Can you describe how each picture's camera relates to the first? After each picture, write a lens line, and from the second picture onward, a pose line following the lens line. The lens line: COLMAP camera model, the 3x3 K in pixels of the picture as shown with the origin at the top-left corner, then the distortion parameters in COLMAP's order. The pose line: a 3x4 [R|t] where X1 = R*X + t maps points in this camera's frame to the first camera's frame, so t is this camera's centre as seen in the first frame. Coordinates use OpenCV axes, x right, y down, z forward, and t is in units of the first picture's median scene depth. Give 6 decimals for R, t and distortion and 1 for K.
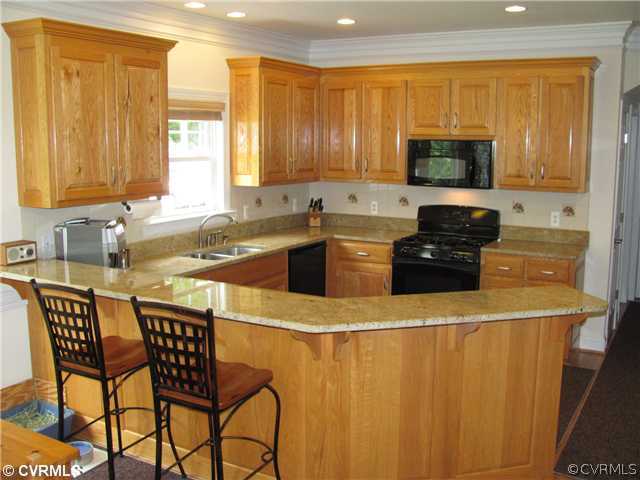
lens RADIAL K [[681.0, 0, 320.0], [0, 681.0, 240.0], [0, 0, 1]] dist [-0.196196, 0.213464]
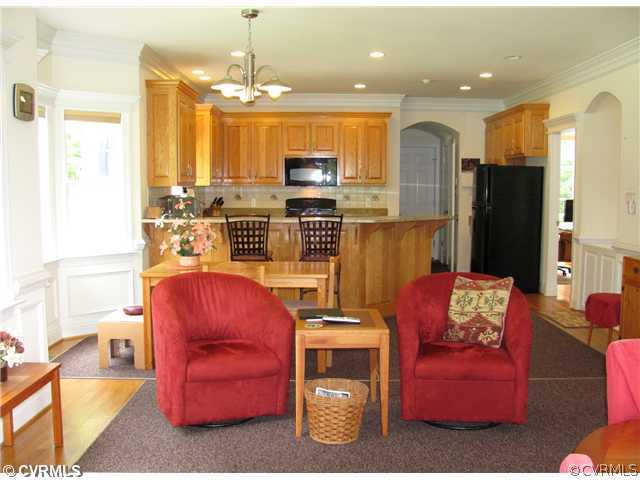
lens RADIAL K [[681.0, 0, 320.0], [0, 681.0, 240.0], [0, 0, 1]] dist [-0.196196, 0.213464]
pose [[0.864373, -0.043585, 0.500959, -0.653635], [0.074654, 0.996319, -0.042127, 0.131449], [-0.497279, 0.073812, 0.864445, -0.473834]]
